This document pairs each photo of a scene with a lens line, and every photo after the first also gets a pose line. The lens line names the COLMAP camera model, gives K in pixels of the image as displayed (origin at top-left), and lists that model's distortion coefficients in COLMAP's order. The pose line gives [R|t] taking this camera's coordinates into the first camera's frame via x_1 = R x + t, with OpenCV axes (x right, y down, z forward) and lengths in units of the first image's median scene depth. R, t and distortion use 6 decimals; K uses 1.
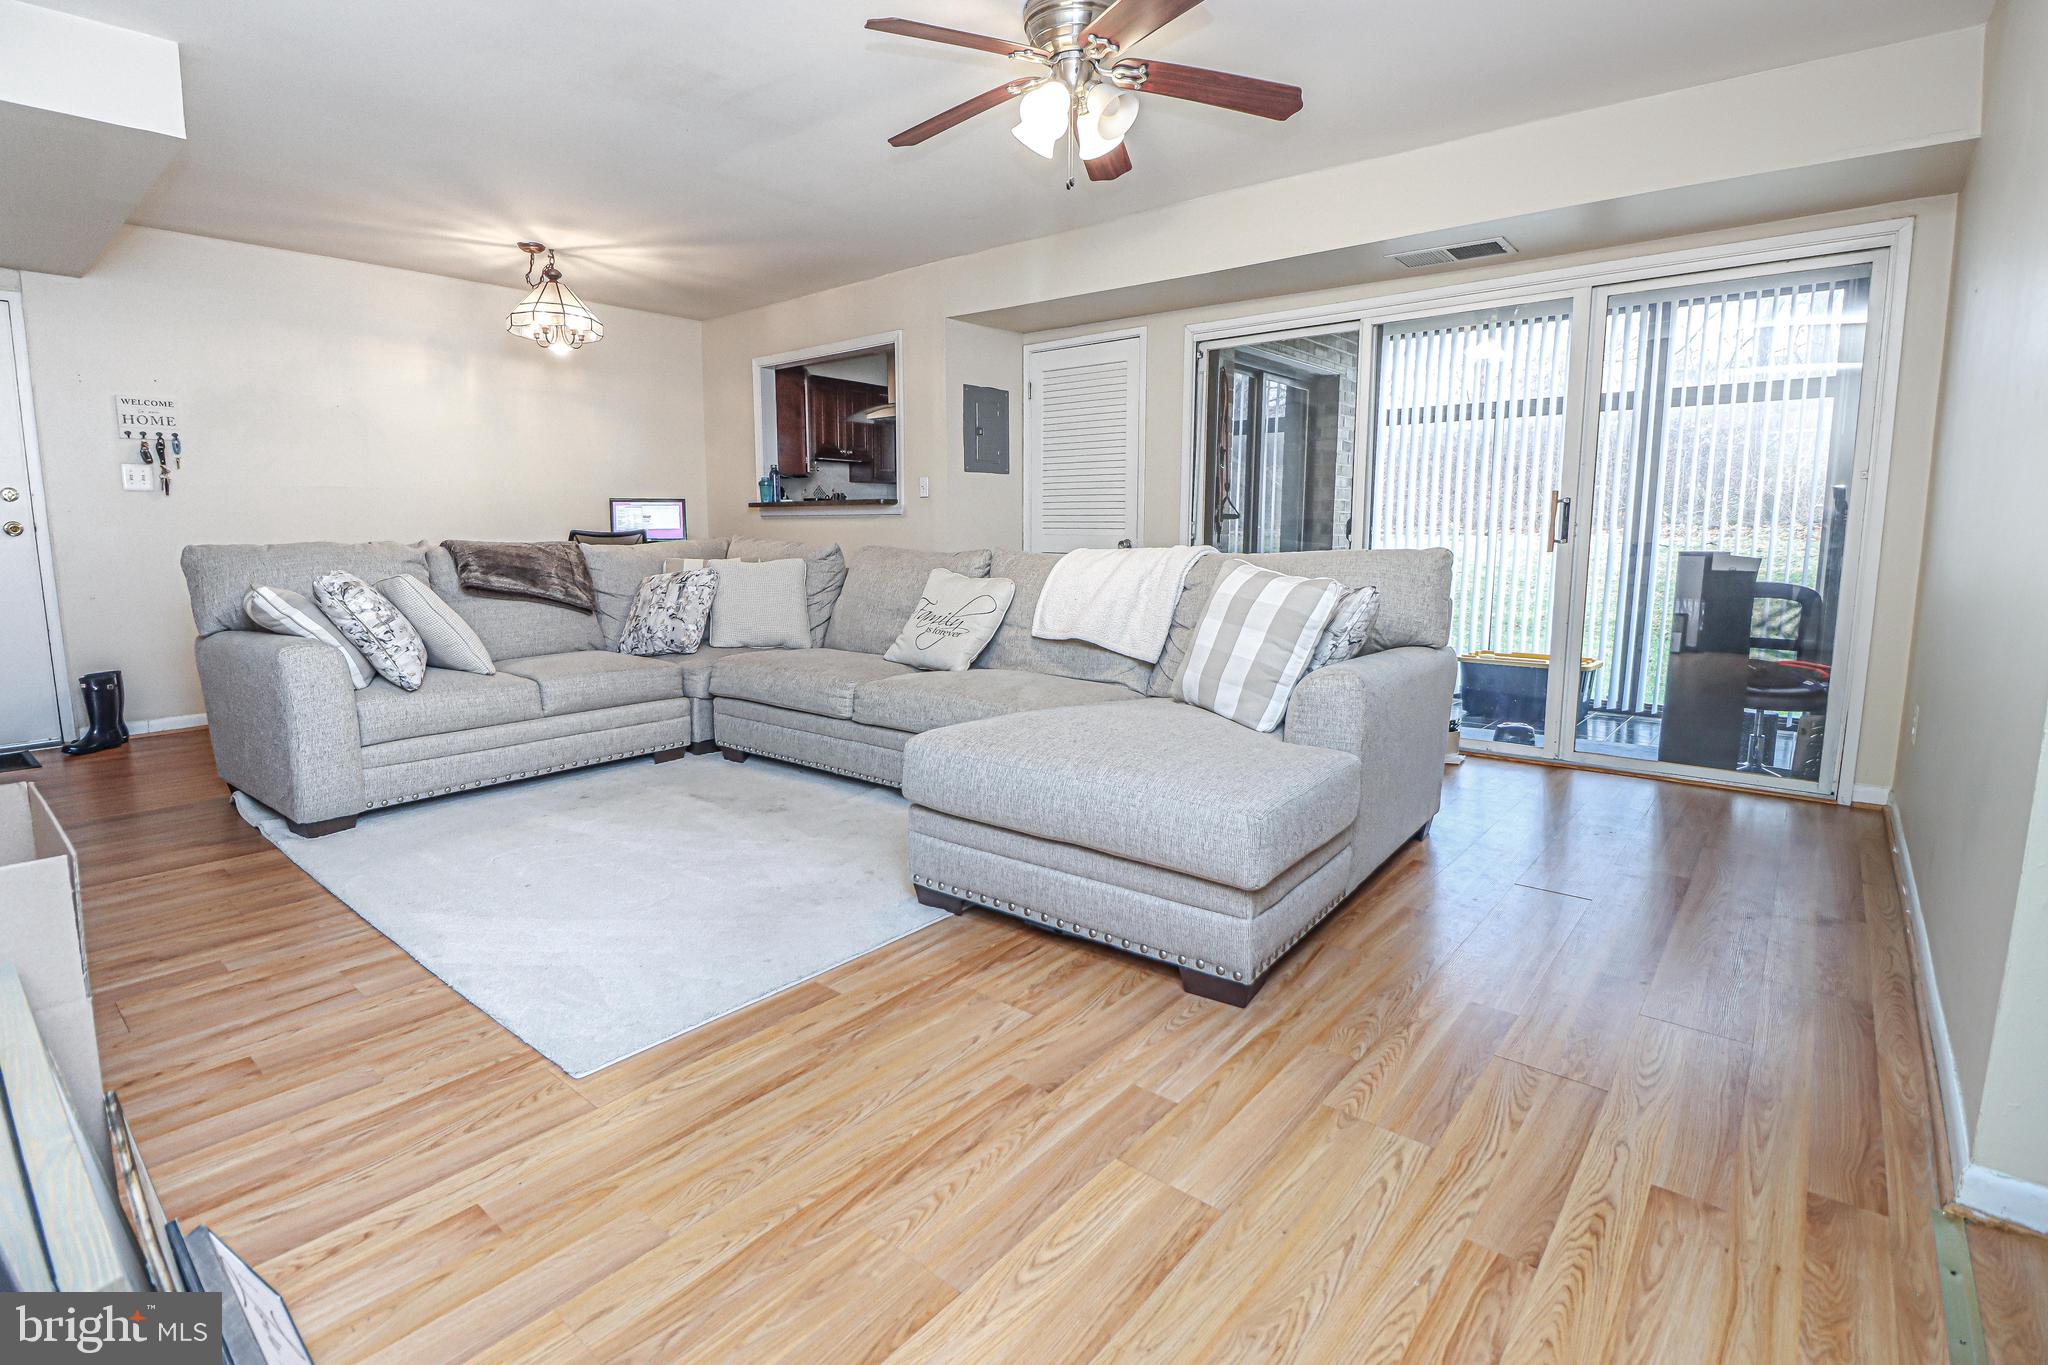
lens RADIAL K [[959.0, 0, 1024.5], [0, 959.0, 673.1], [0, 0, 1]] dist [-0.020075, -0.000982]
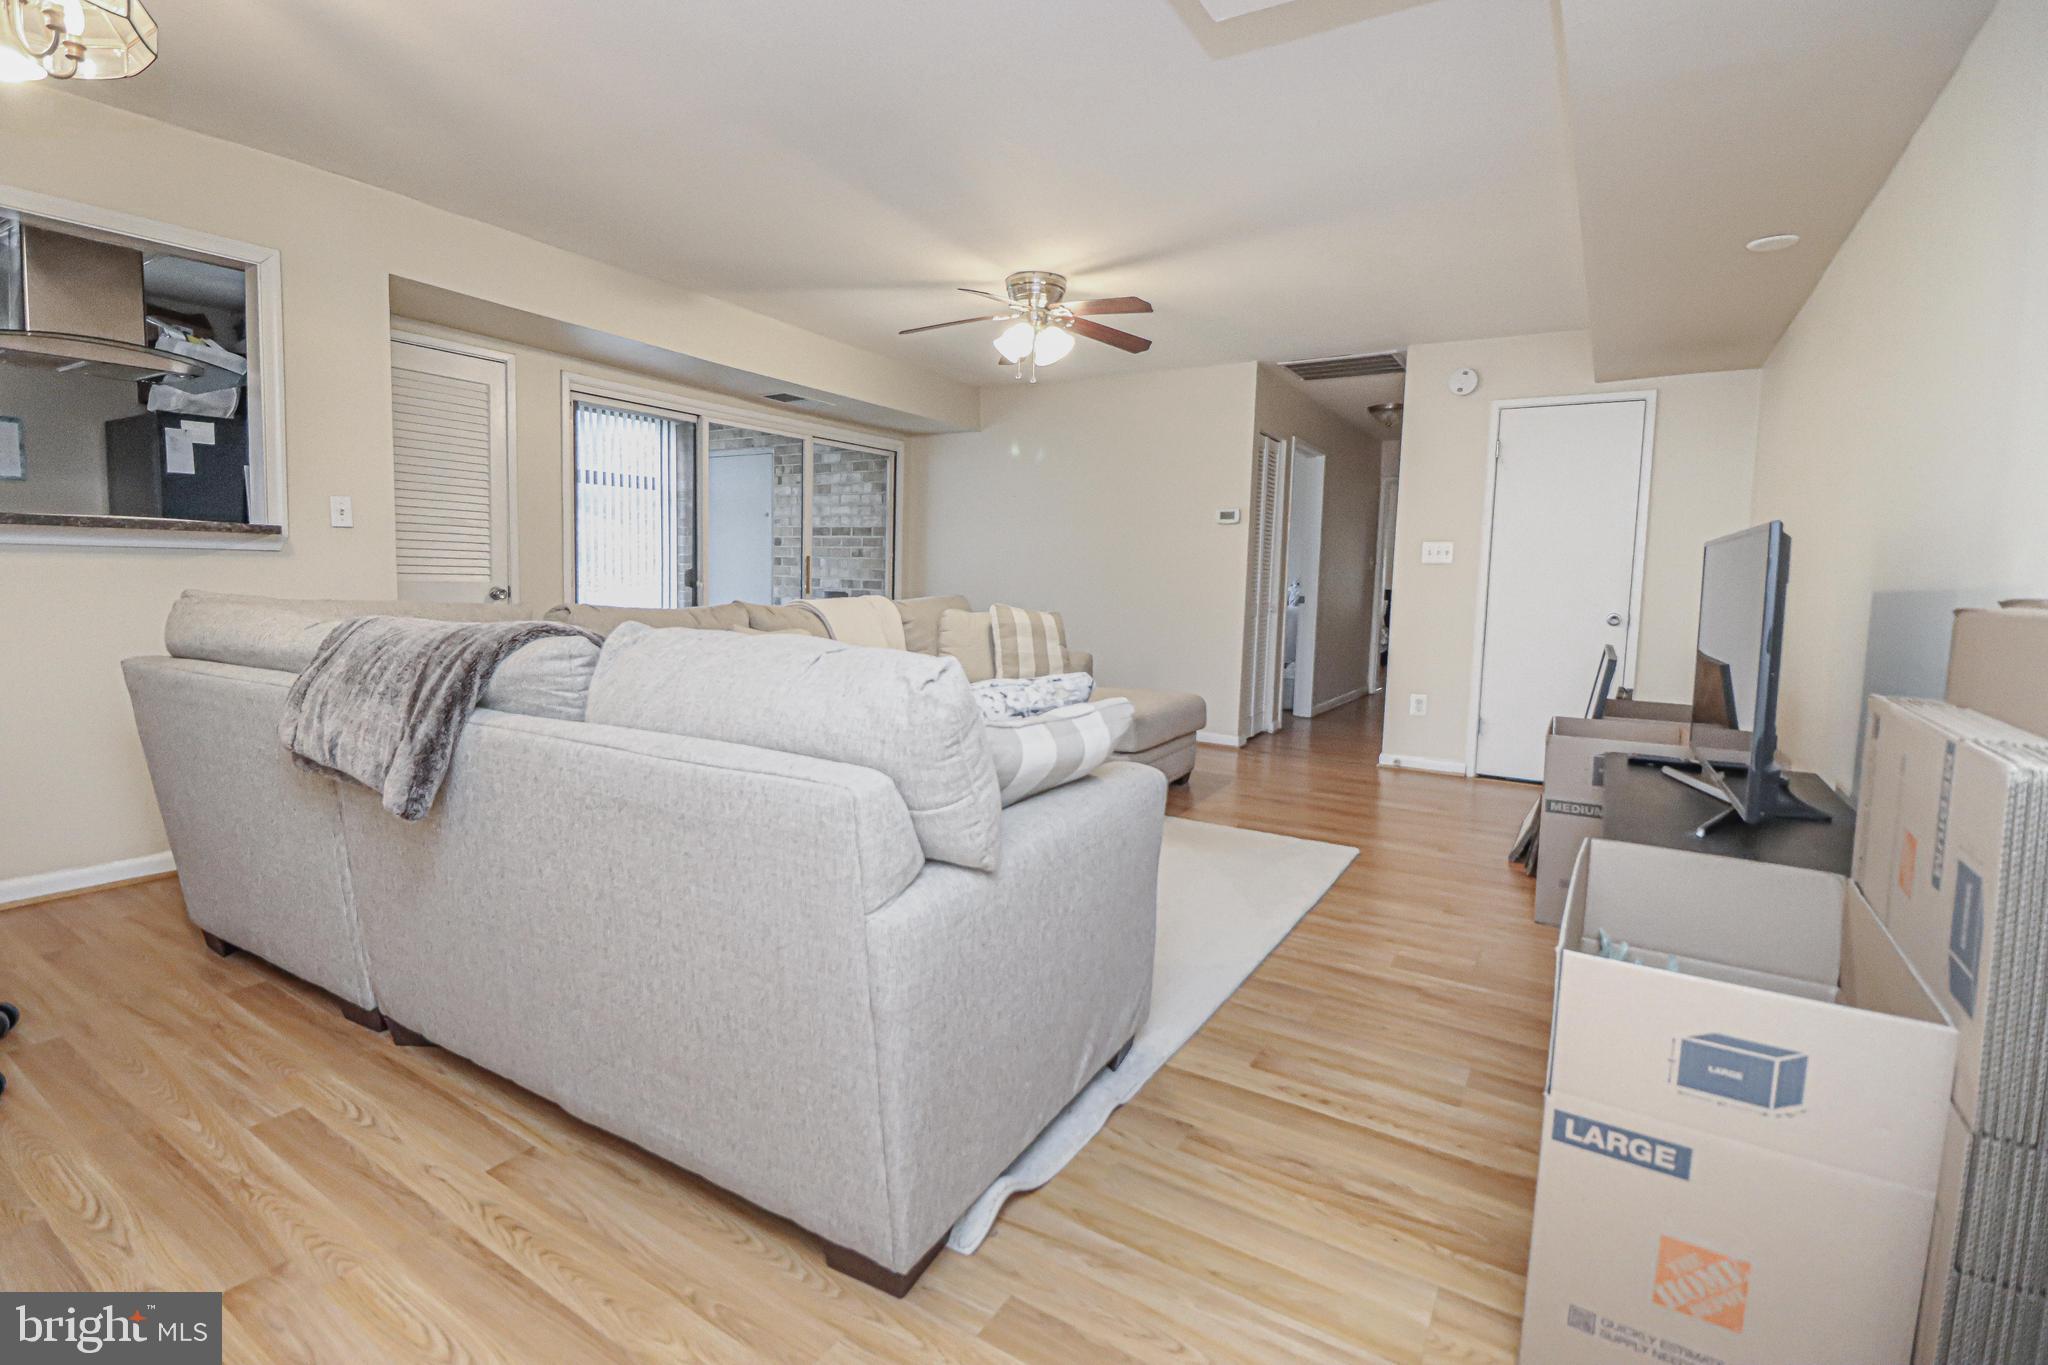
lens RADIAL K [[959.0, 0, 1021.6], [0, 959.0, 668.1], [0, 0, 1]] dist [-0.020075, -0.000982]
pose [[-0.126382, -0.099023, 0.987027, -1.785288], [0.130219, 0.984739, 0.115467, -0.239317], [-0.983398, 0.143123, -0.111558, 1.417156]]
